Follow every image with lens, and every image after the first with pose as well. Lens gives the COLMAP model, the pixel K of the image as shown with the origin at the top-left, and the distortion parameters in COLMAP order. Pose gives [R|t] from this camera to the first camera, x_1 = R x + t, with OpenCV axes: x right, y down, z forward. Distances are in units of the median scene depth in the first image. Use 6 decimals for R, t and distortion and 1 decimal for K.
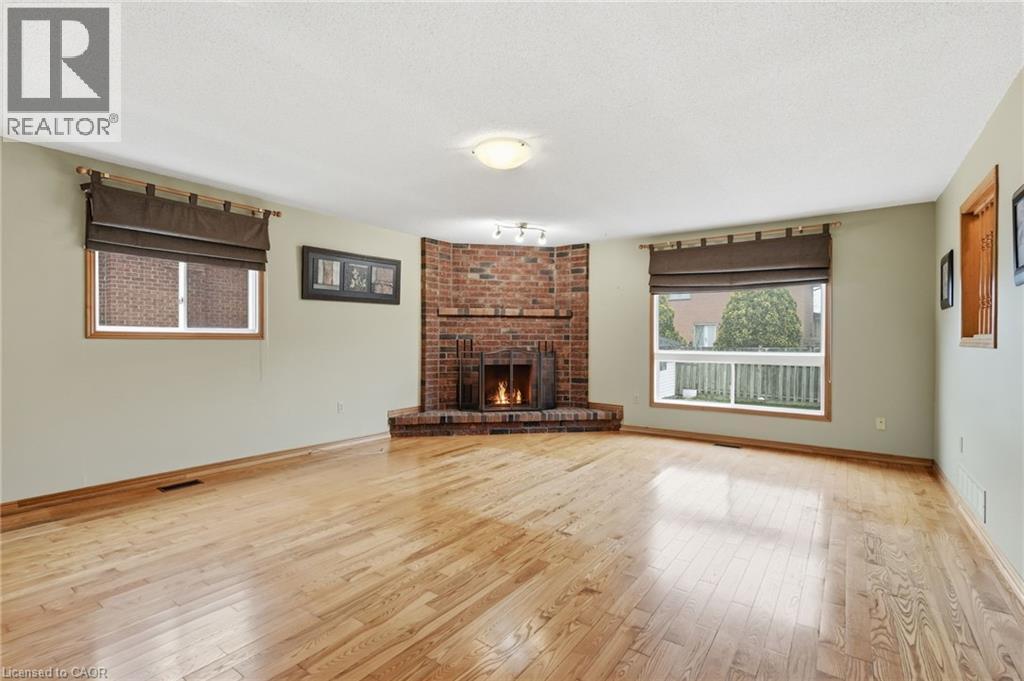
lens RADIAL K [[459.6, 0, 519.5], [0, 459.6, 343.0], [0, 0, 1]] dist [-0.008818, 0.001532]
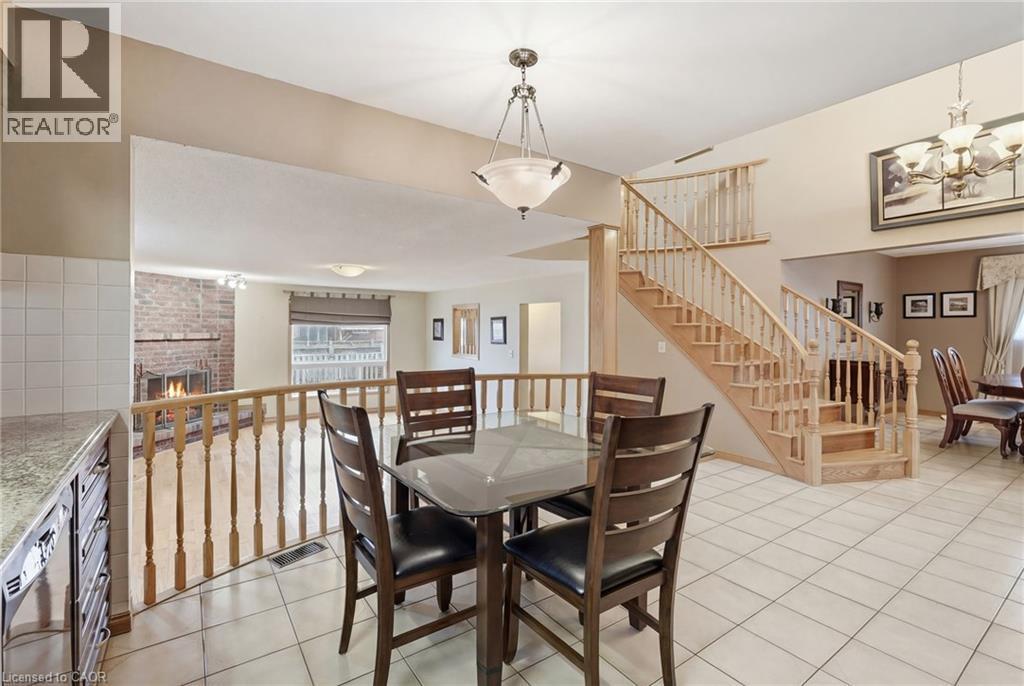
lens RADIAL K [[459.6, 0, 511.0], [0, 459.6, 334.2], [0, 0, 1]] dist [-0.008818, 0.001532]
pose [[0.350151, -0.005953, 0.936674, -0.824550], [0.006157, 0.999973, 0.004054, -0.074985], [-0.936673, 0.004348, 0.350178, -0.171628]]
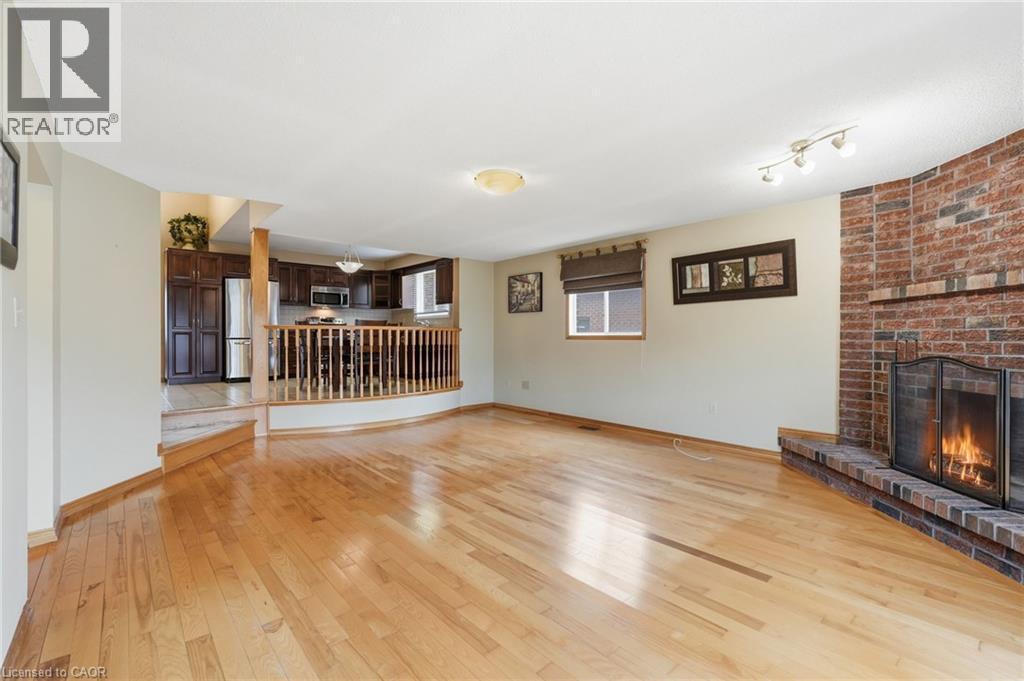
lens RADIAL K [[459.6, 0, 520.6], [0, 459.6, 338.3], [0, 0, 1]] dist [-0.008818, 0.001532]
pose [[-0.213755, -0.003370, -0.976882, 0.565635], [-0.007905, 0.999967, -0.001720, -0.005291], [0.976855, 0.007354, -0.213774, 0.674717]]
